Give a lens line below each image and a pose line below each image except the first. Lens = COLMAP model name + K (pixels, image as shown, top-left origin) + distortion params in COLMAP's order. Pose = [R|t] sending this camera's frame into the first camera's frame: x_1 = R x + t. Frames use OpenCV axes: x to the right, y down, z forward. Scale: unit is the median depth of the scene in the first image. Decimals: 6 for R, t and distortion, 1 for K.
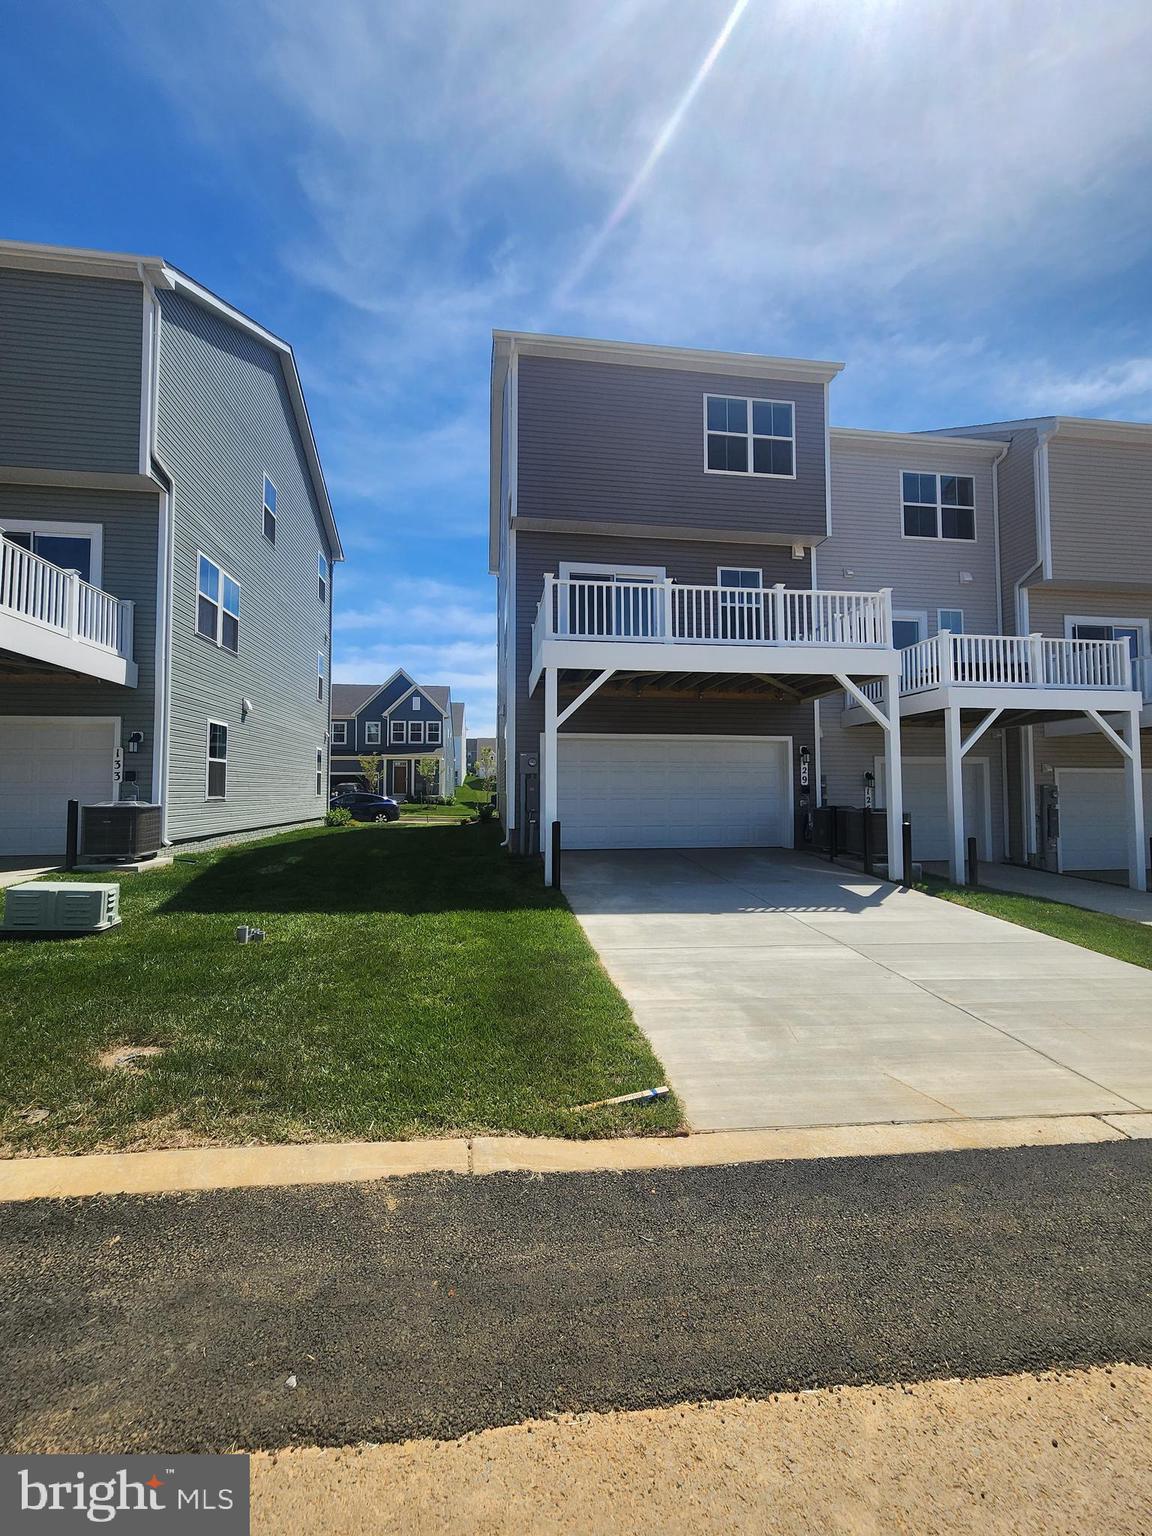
lens RADIAL K [[626.6, 0, 576.0], [0, 626.6, 768.0], [0, 0, 1]] dist [-0.003947, 0.002856]
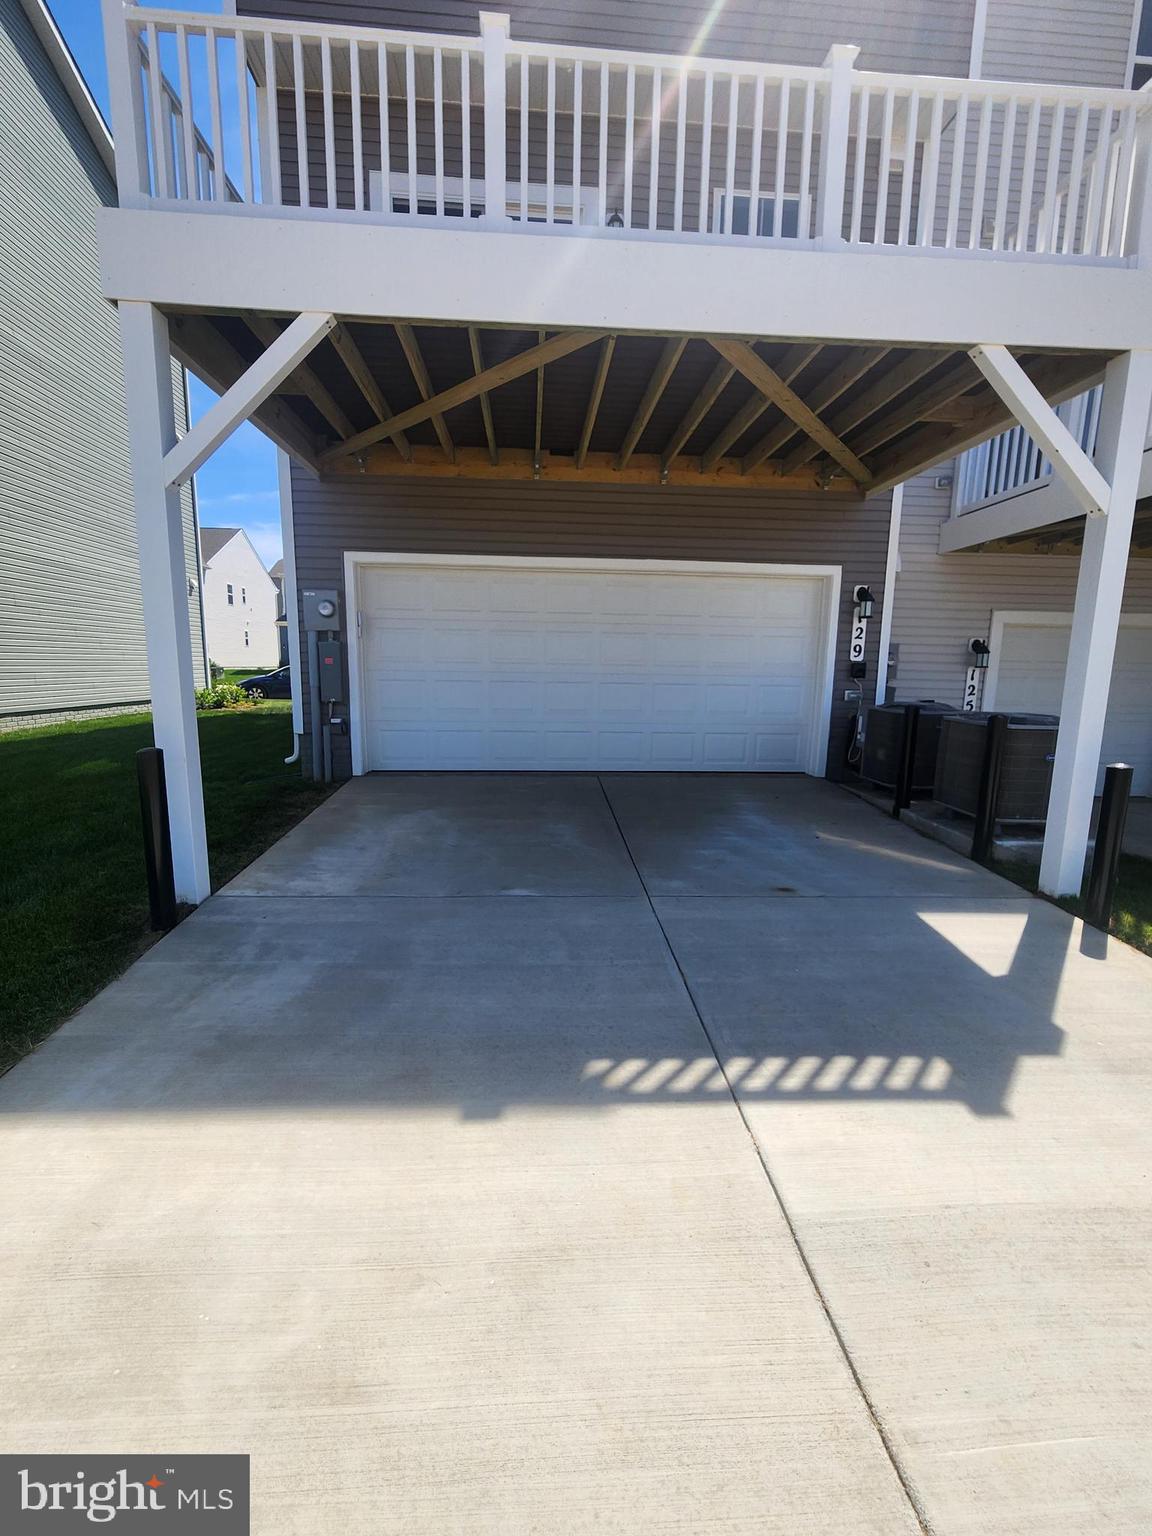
lens RADIAL K [[626.6, 0, 576.0], [0, 626.6, 768.0], [0, 0, 1]] dist [-0.003947, 0.002856]
pose [[0.997436, 0.025990, -0.066678, 0.171106], [-0.012378, 0.980333, 0.196962, 0.014826], [0.070486, -0.195632, 0.978141, 0.461339]]
